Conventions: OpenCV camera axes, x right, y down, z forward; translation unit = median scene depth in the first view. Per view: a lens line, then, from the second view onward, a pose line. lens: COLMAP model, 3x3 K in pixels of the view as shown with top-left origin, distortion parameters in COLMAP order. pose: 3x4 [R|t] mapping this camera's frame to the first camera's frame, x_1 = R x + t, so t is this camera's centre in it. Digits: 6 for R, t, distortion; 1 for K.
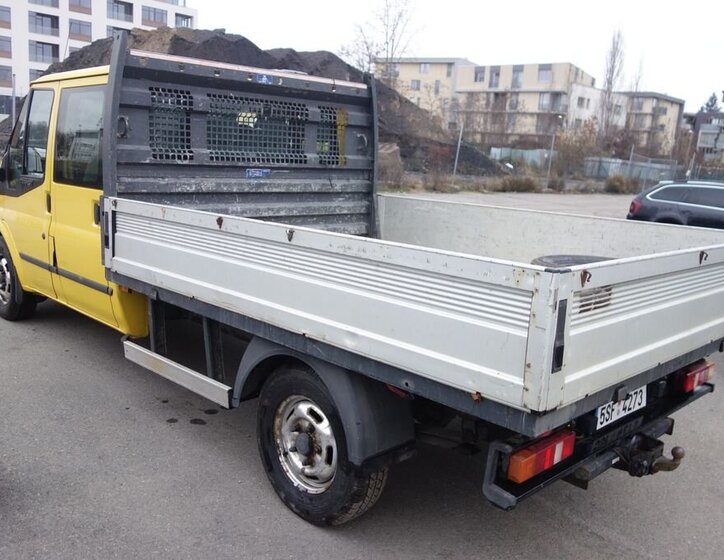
lens RADIAL K [[671.2, 0, 362.0], [0, 671.2, 280.0], [0, 0, 1]] dist [0.008153, -0.001846]
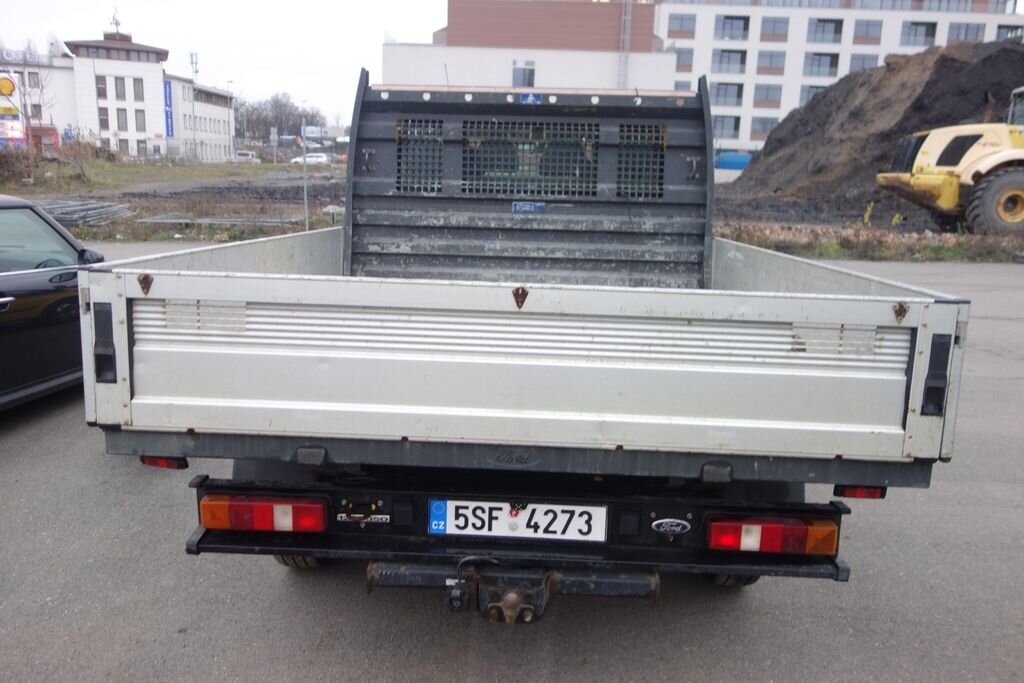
lens RADIAL K [[814.6, 0, 509.0], [0, 814.6, 342.2], [0, 0, 1]] dist [0.006554, -0.012552]
pose [[0.693203, 0.102317, -0.713443, 0.600435], [-0.125171, 0.991921, 0.020635, -0.003722], [0.709790, 0.074998, 0.700410, 0.254048]]
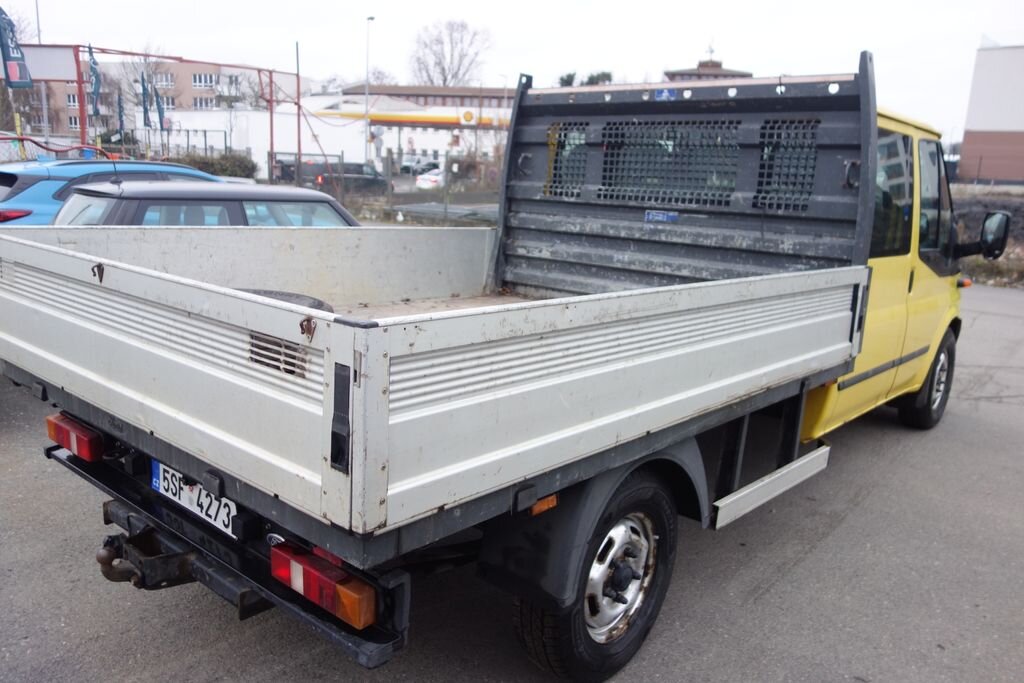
lens RADIAL K [[814.6, 0, 509.0], [0, 814.6, 342.2], [0, 0, 1]] dist [0.006554, -0.012552]
pose [[0.086826, 0.145032, -0.985610, 0.778927], [-0.231375, 0.965229, 0.121650, -0.092746], [0.968982, 0.217483, 0.117364, 0.750448]]
